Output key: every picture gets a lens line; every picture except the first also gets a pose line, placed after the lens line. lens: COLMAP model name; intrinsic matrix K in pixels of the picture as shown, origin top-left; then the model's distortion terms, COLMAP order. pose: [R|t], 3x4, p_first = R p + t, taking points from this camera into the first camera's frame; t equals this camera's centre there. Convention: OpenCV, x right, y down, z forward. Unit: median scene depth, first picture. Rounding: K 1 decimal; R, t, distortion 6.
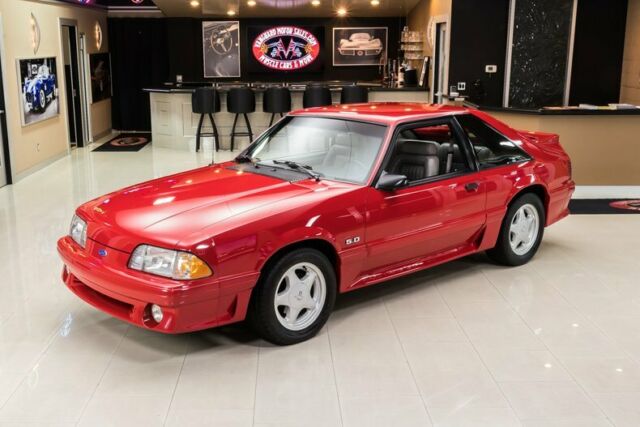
lens RADIAL K [[767.6, 0, 283.1], [0, 767.6, 224.7], [0, 0, 1]] dist [0.001026, 0.002729]
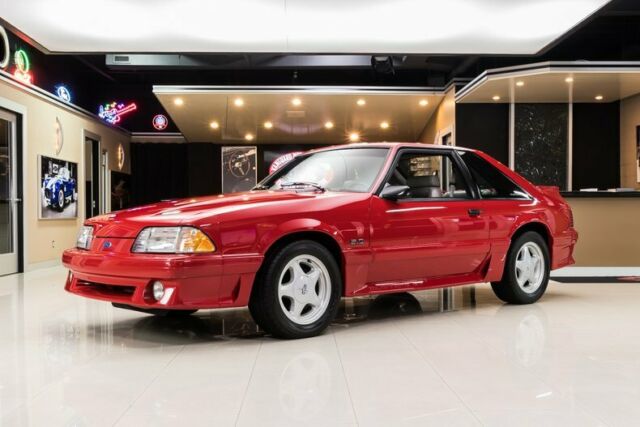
lens RADIAL K [[762.9, 0, 320.0], [0, 762.9, 213.5], [0, 0, 1]] dist [0.025923, 0.029451]
pose [[0.999739, 0.002974, 0.022658, 0.008627], [0.002473, 0.971586, -0.236673, 0.102500], [-0.022718, 0.236668, 0.971325, 0.006728]]
